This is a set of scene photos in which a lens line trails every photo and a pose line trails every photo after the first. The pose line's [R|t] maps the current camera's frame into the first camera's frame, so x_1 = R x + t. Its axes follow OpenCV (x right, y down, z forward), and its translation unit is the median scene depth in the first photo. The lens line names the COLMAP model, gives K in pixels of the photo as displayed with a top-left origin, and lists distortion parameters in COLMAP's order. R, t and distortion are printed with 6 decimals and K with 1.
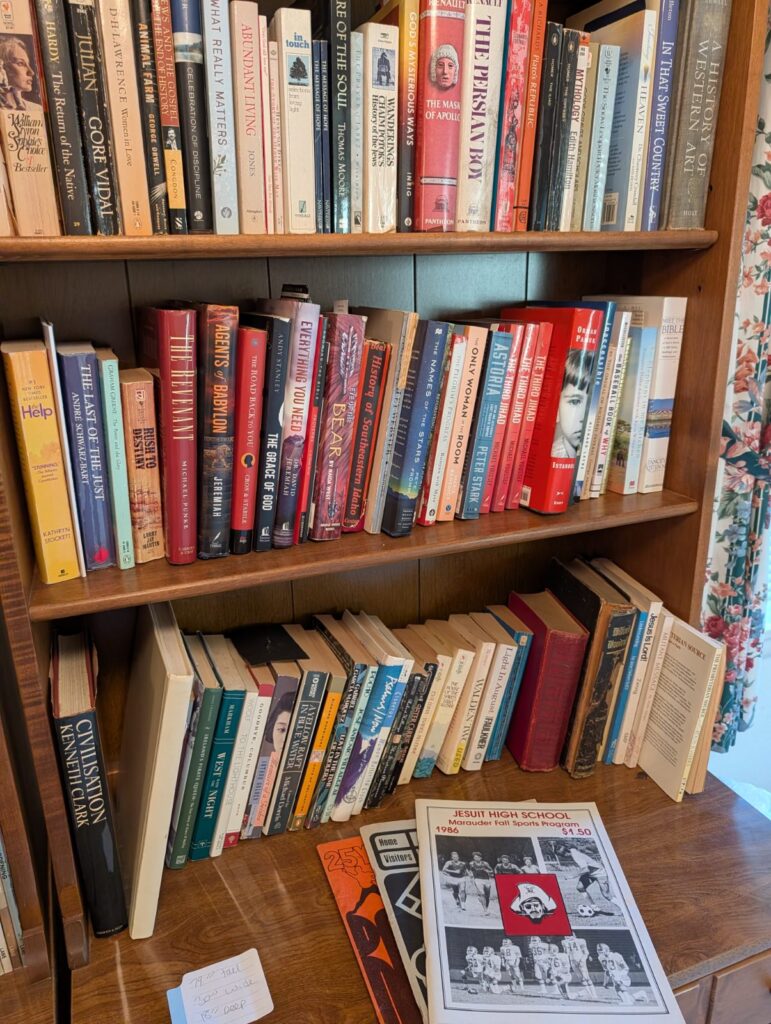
lens RADIAL K [[738.1, 0, 396.3], [0, 738.1, 519.3], [0, 0, 1]] dist [0.007305, -0.012097]
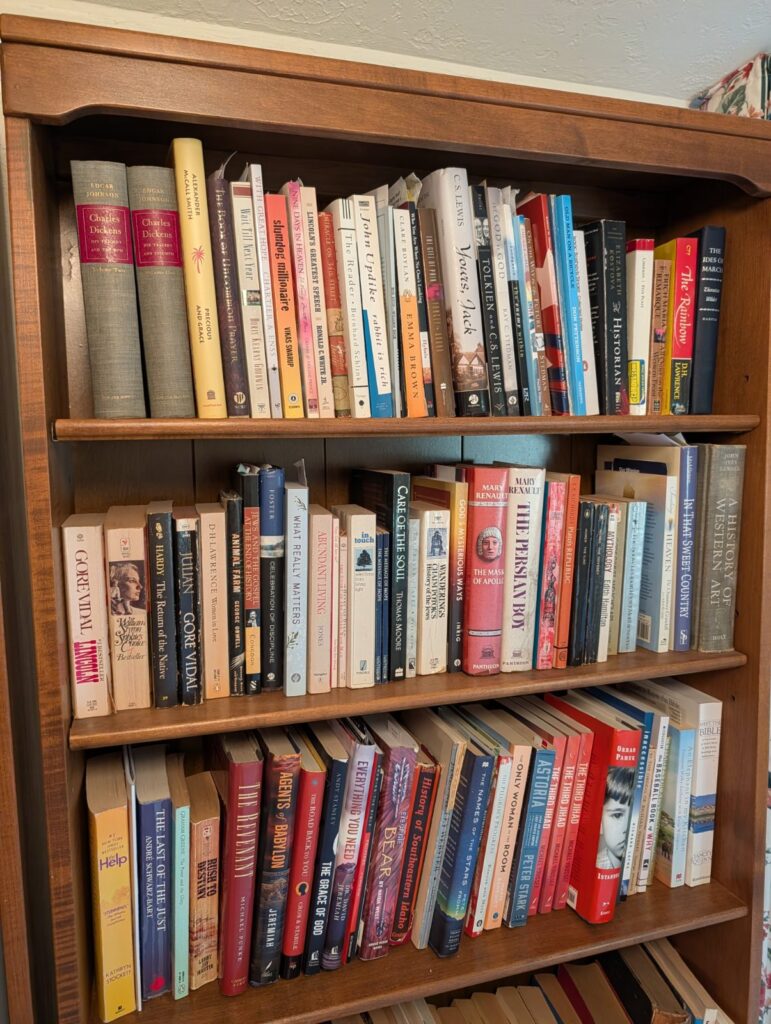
lens RADIAL K [[738.1, 0, 403.2], [0, 738.1, 516.2], [0, 0, 1]] dist [0.007305, -0.012097]
pose [[0.998226, 0.012539, -0.058209, -0.003445], [-0.024483, 0.977547, -0.209289, -0.380136], [0.054278, 0.210342, 0.976120, -0.128057]]
